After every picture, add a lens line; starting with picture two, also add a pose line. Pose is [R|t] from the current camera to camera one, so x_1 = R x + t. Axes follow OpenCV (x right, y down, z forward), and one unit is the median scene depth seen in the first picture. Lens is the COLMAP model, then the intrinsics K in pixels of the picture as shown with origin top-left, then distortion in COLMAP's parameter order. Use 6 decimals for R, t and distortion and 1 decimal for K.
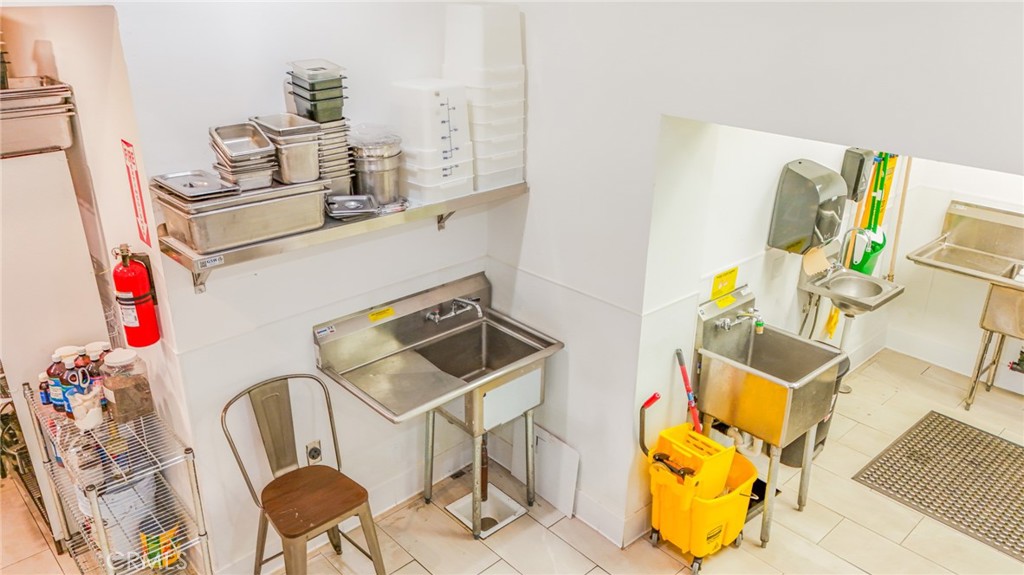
lens RADIAL K [[753.7, 0, 509.2], [0, 753.7, 285.6], [0, 0, 1]] dist [0.076839, -0.071531]
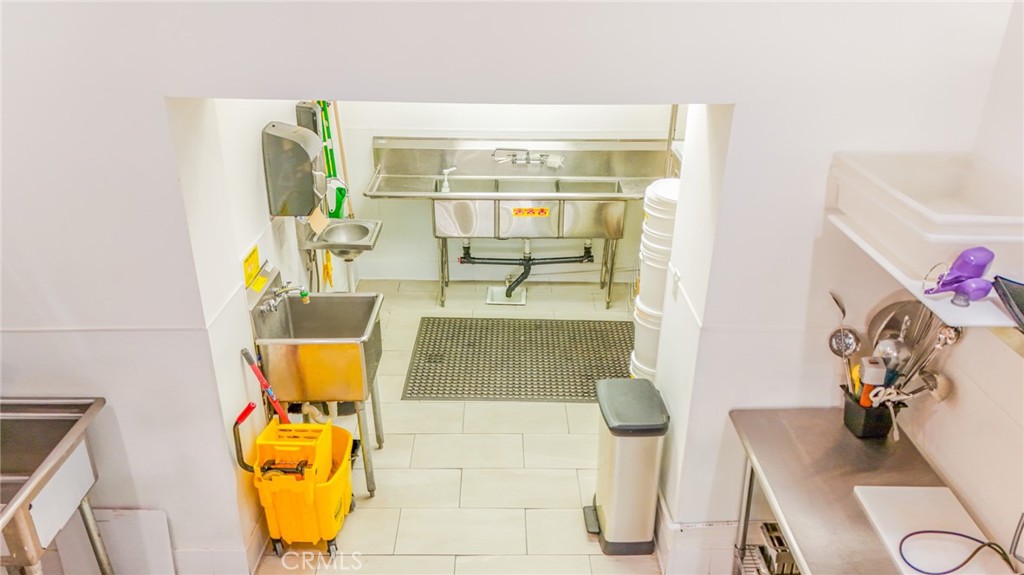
lens RADIAL K [[753.7, 0, 511.8], [0, 753.7, 286.7], [0, 0, 1]] dist [0.076839, -0.071531]
pose [[0.651645, -0.320991, 0.687258, -0.139618], [0.278369, 0.944029, 0.176974, -0.048441], [-0.705598, 0.075987, 0.704526, 0.100035]]
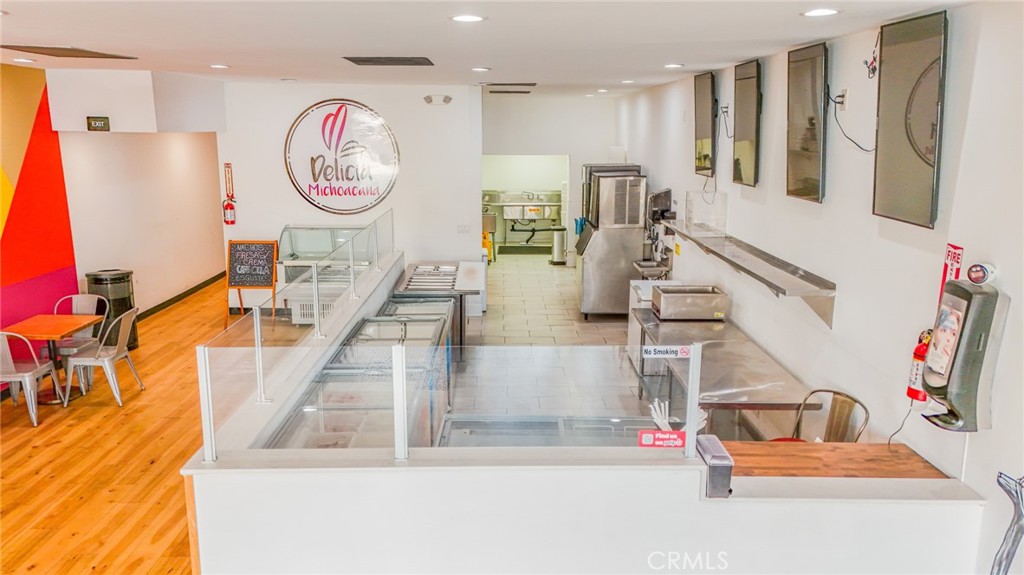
lens RADIAL K [[753.7, 0, 507.8], [0, 753.7, 287.3], [0, 0, 1]] dist [0.076839, -0.071531]
pose [[0.668239, -0.156244, 0.727355, -2.060119], [0.283117, 0.957540, -0.054416, 0.574828], [-0.687970, 0.242289, 0.684101, -1.408737]]
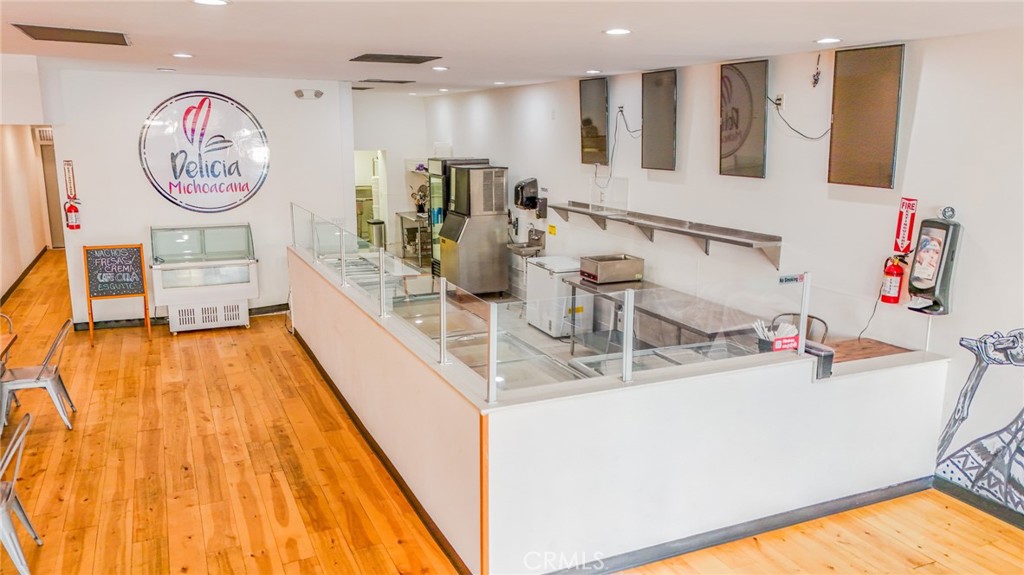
lens RADIAL K [[753.7, 0, 511.0], [0, 753.7, 288.7], [0, 0, 1]] dist [0.076839, -0.071531]
pose [[0.305163, -0.199165, 0.931240, -2.491793], [0.357280, 0.930399, 0.081906, 0.436490], [-0.882738, 0.307719, 0.355081, -1.041315]]
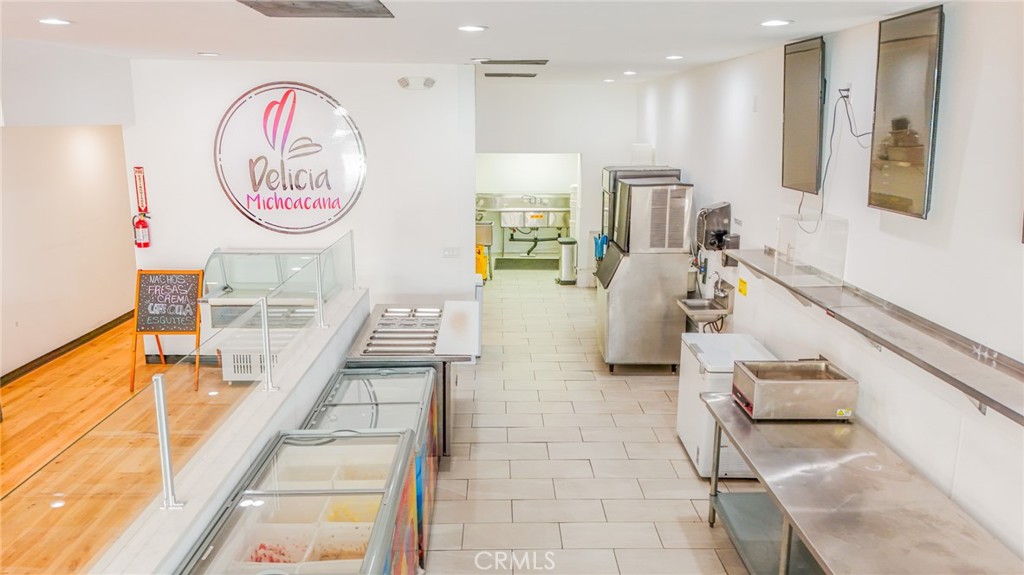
lens RADIAL K [[753.7, 0, 507.6], [0, 753.7, 285.6], [0, 0, 1]] dist [0.076839, -0.071531]
pose [[0.663254, -0.161729, 0.730710, -1.678151], [0.283851, 0.957781, -0.045661, 0.438551], [-0.692475, 0.237698, 0.681159, -1.072987]]
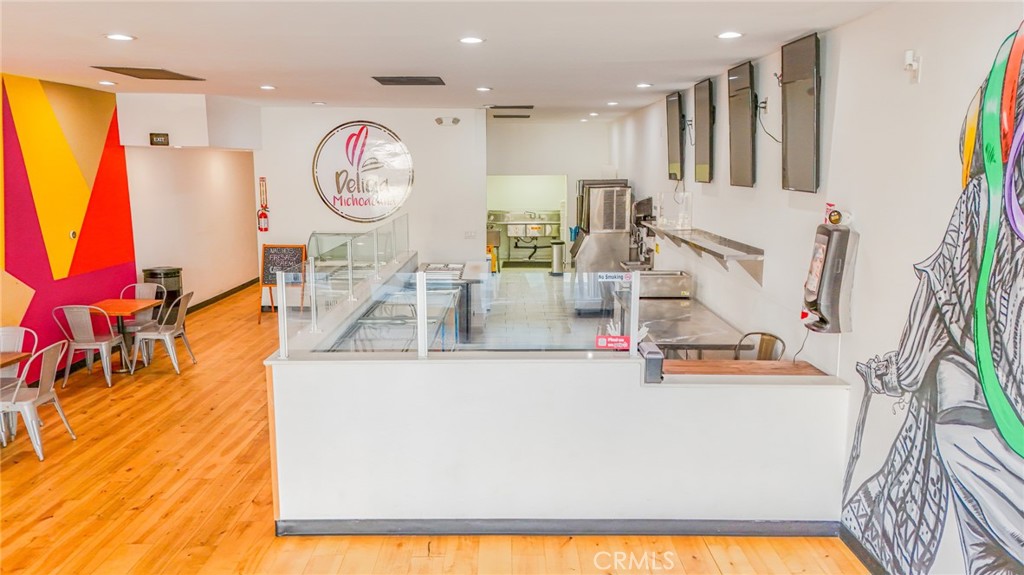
lens RADIAL K [[753.7, 0, 507.1], [0, 753.7, 287.0], [0, 0, 1]] dist [0.076839, -0.071531]
pose [[0.676037, -0.122759, 0.726570, -2.256797], [0.283647, 0.953399, -0.102836, 0.708064], [-0.680087, 0.275610, 0.679353, -1.573840]]
